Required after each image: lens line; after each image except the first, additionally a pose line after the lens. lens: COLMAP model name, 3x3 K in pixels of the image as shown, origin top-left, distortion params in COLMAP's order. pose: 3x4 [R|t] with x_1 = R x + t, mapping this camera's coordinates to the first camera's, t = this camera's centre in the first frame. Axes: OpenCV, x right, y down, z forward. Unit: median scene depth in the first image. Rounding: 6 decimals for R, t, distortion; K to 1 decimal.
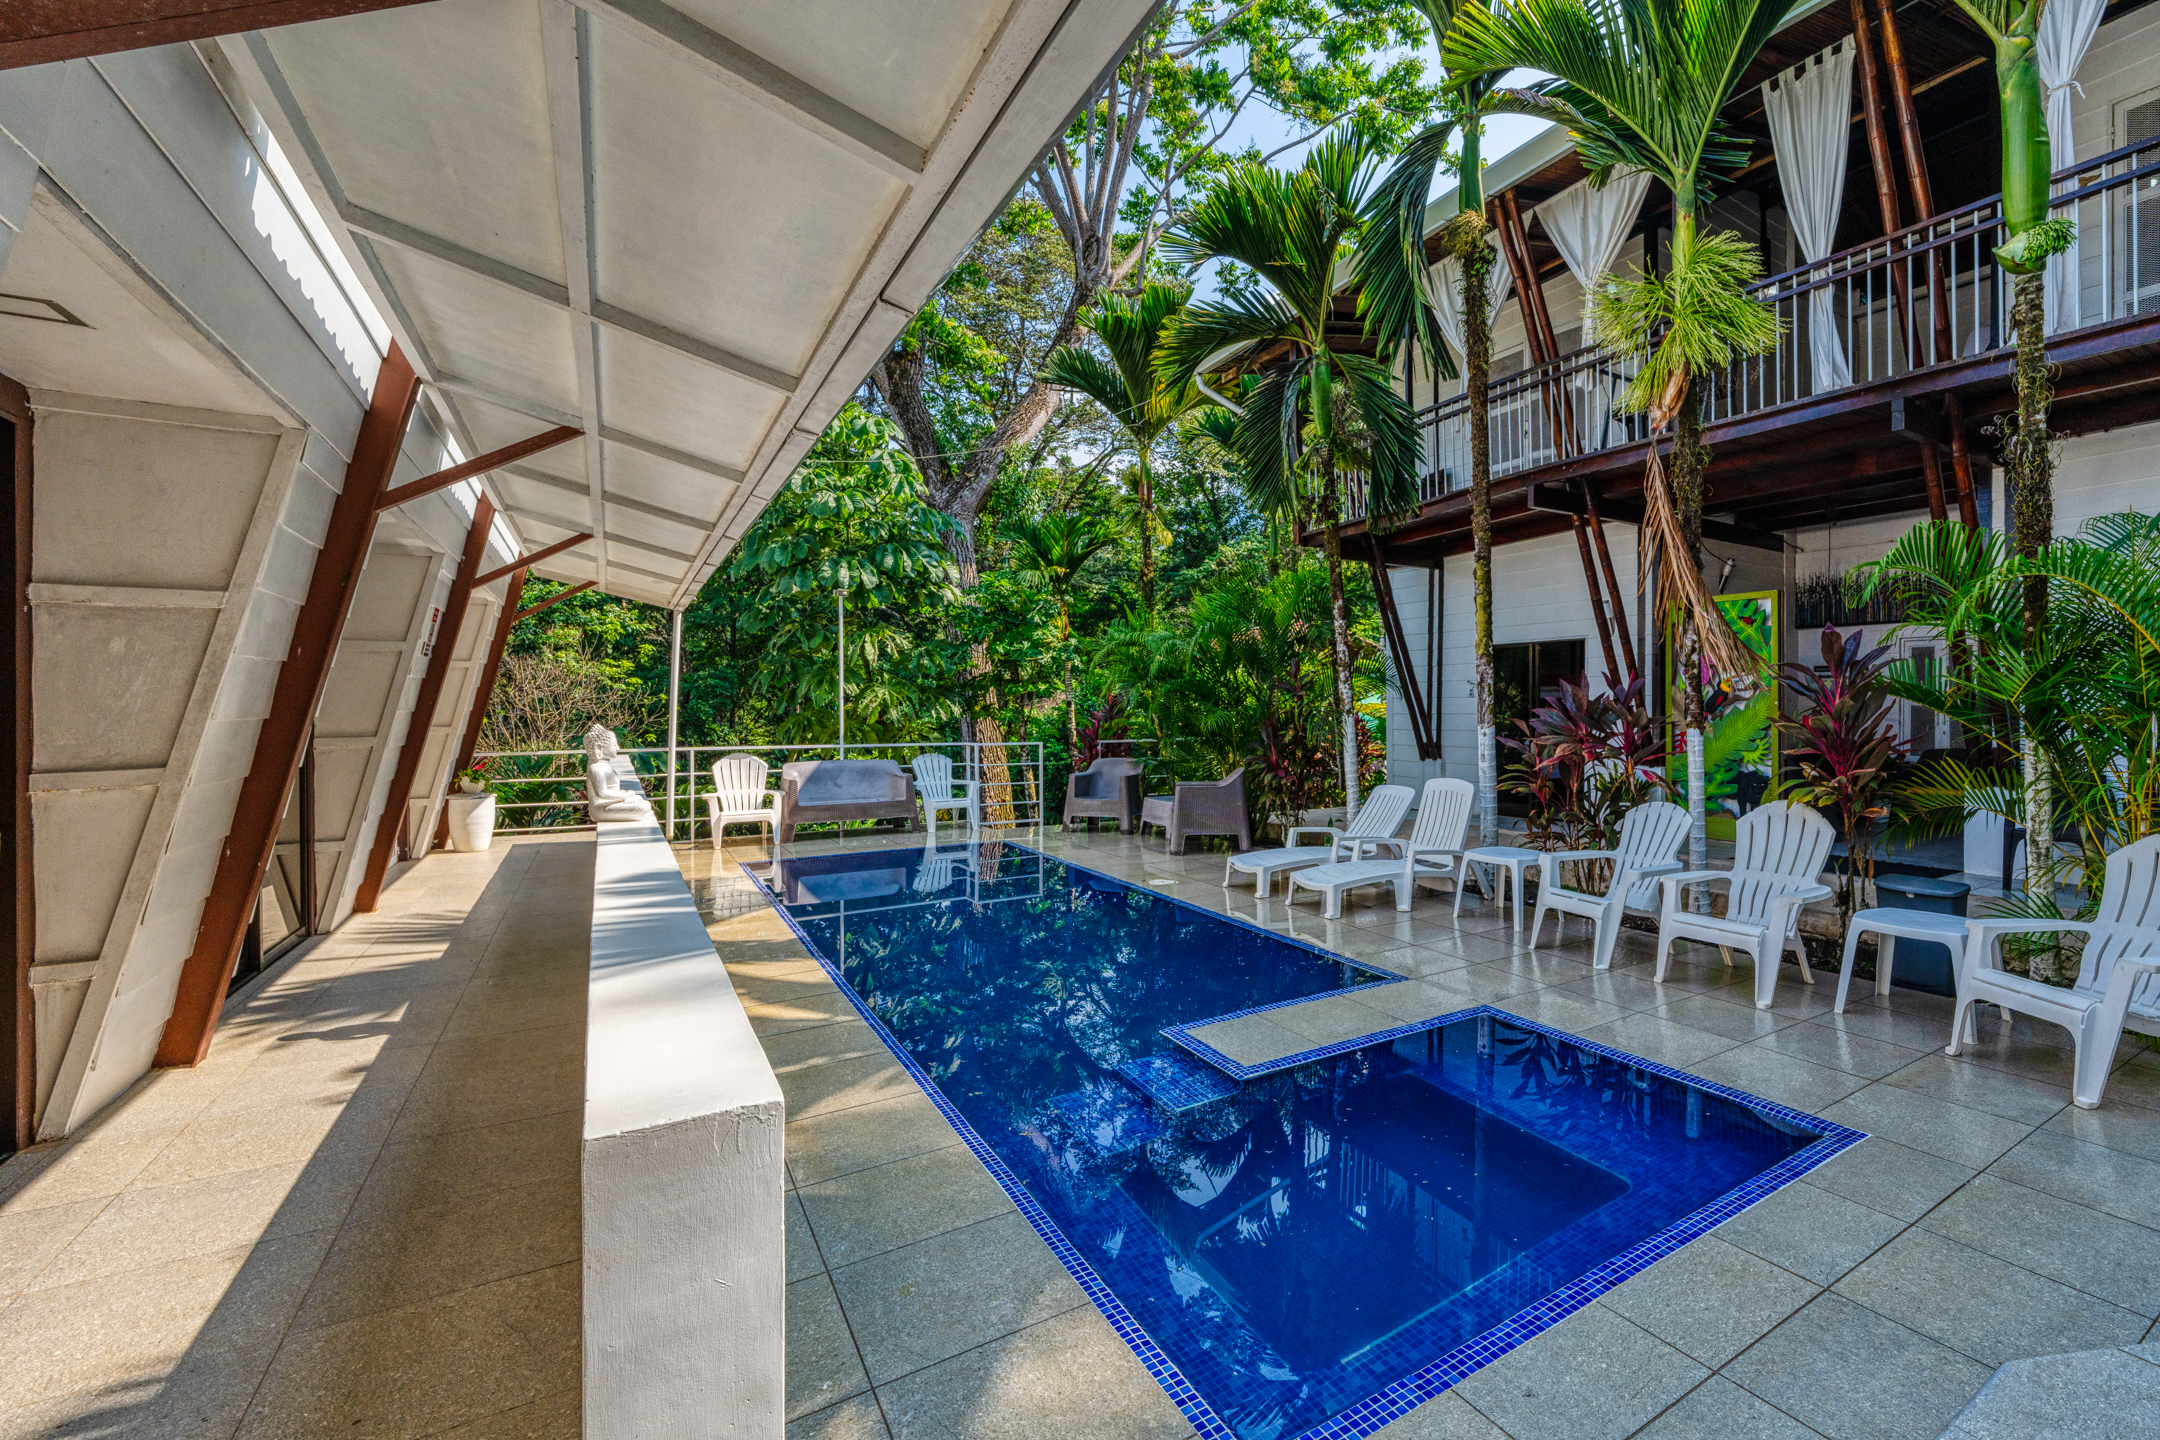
lens RADIAL K [[879.9, 0, 1094.5], [0, 879.9, 715.6], [0, 0, 1]] dist [0.023212, 0.000206]
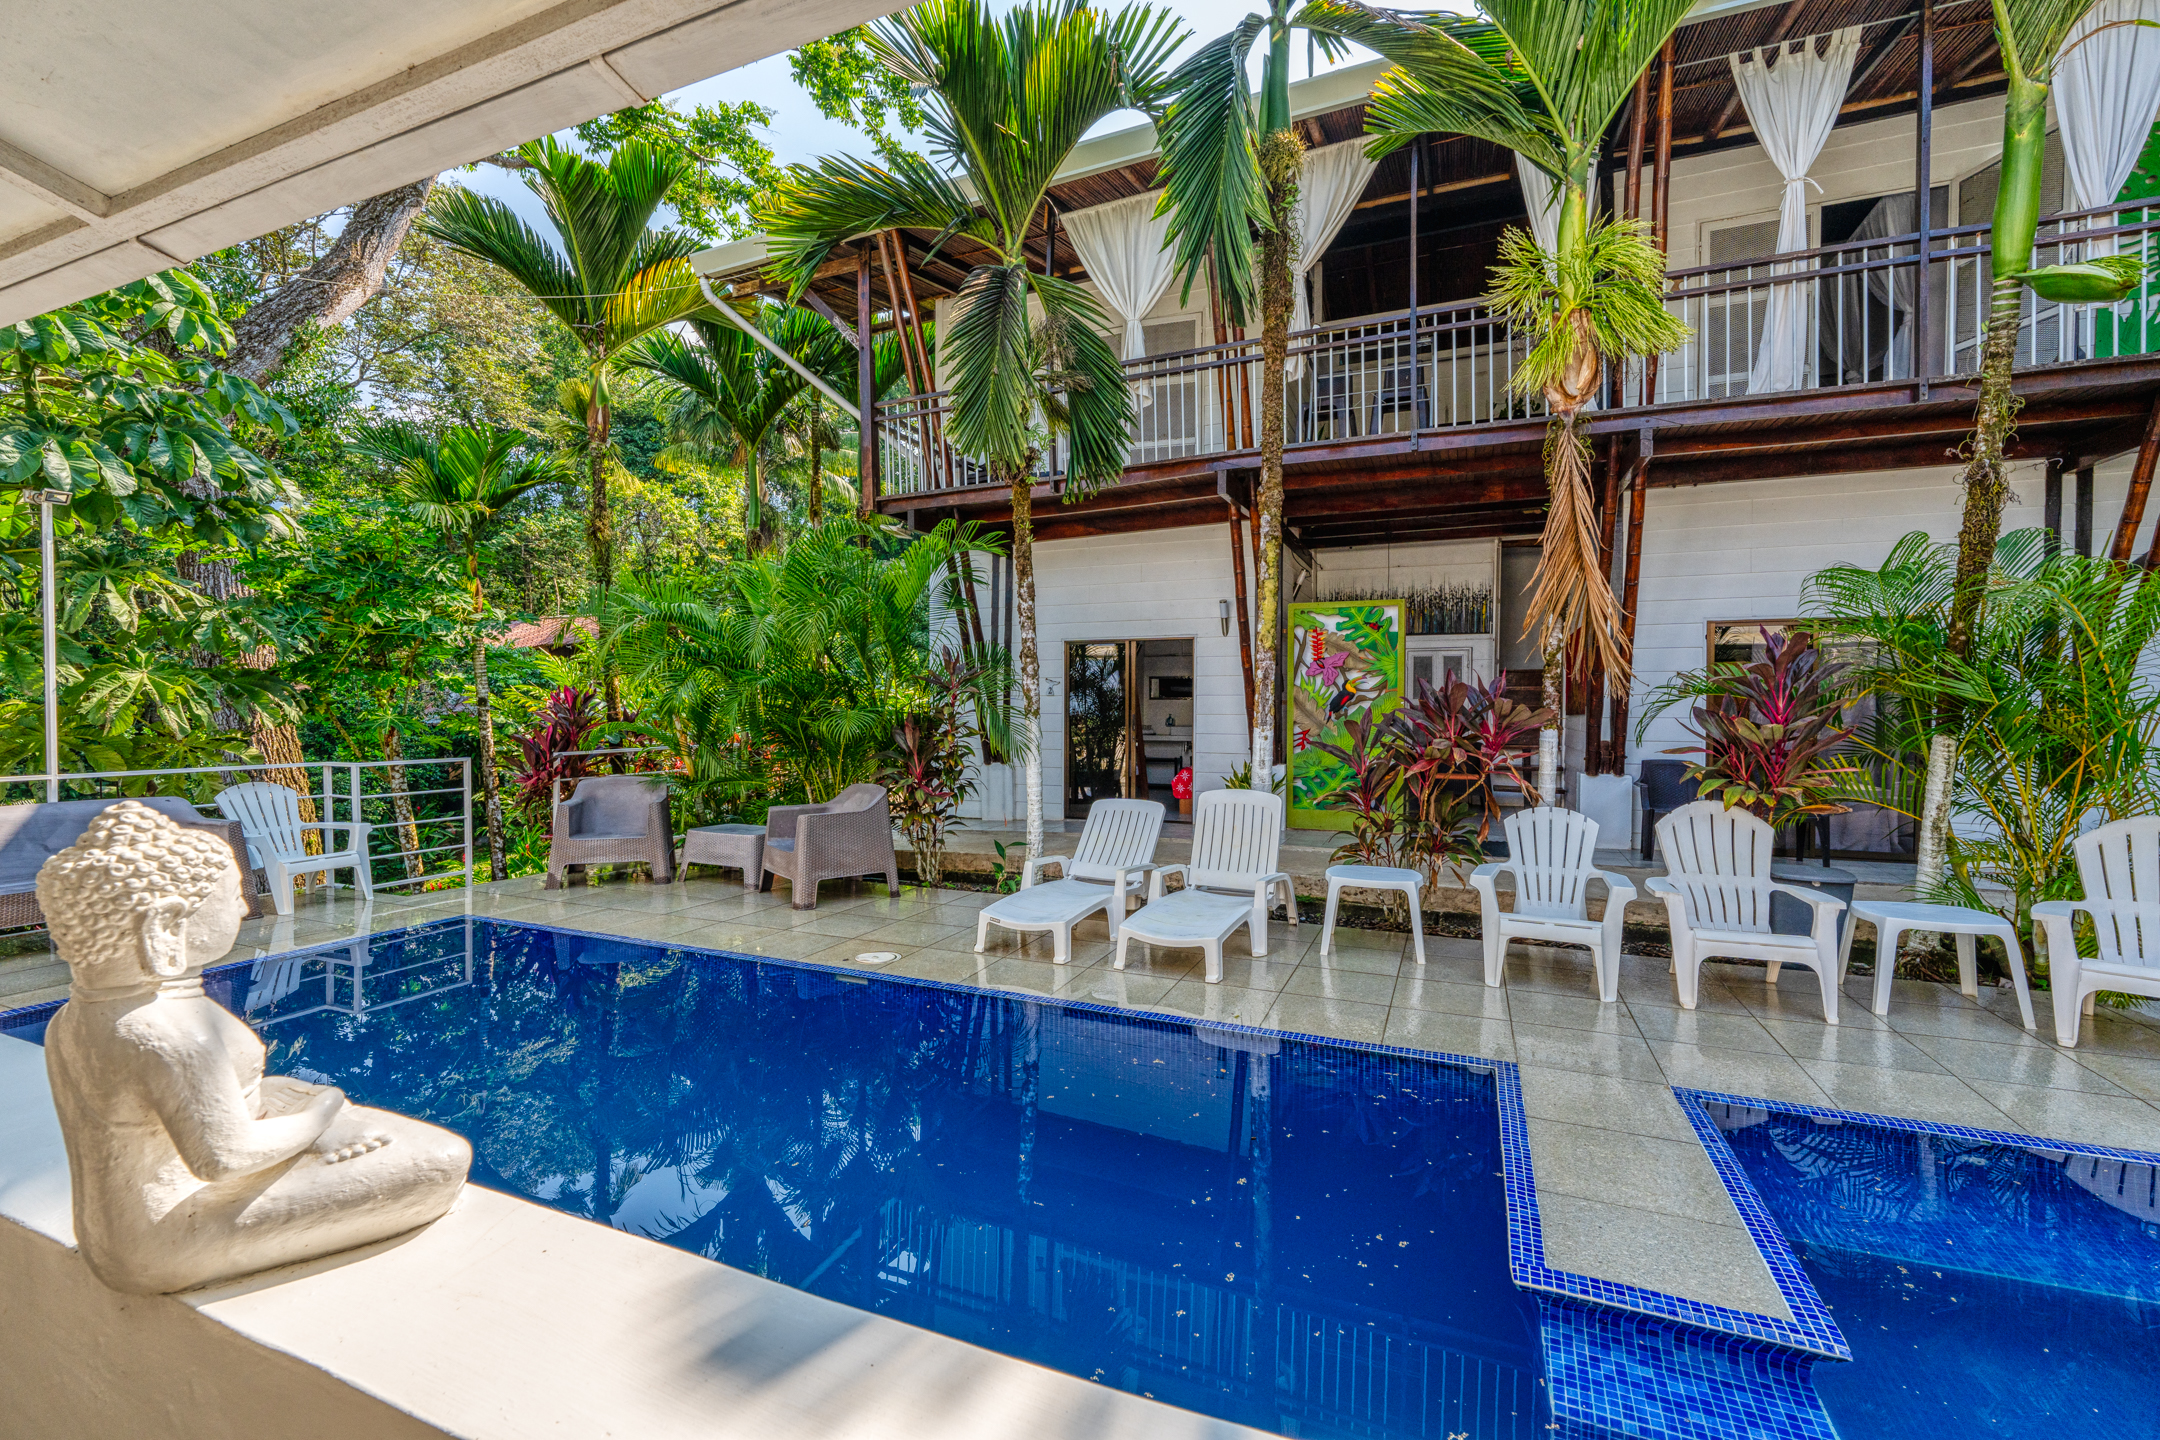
lens RADIAL K [[880.2, 0, 1086.1], [0, 880.2, 733.2], [0, 0, 1]] dist [0.002019, -0.001282]
pose [[0.792945, -0.018394, 0.609015, -0.183876], [0.004642, 0.999698, 0.024150, -0.003378], [-0.609275, -0.016322, 0.792791, 0.321214]]
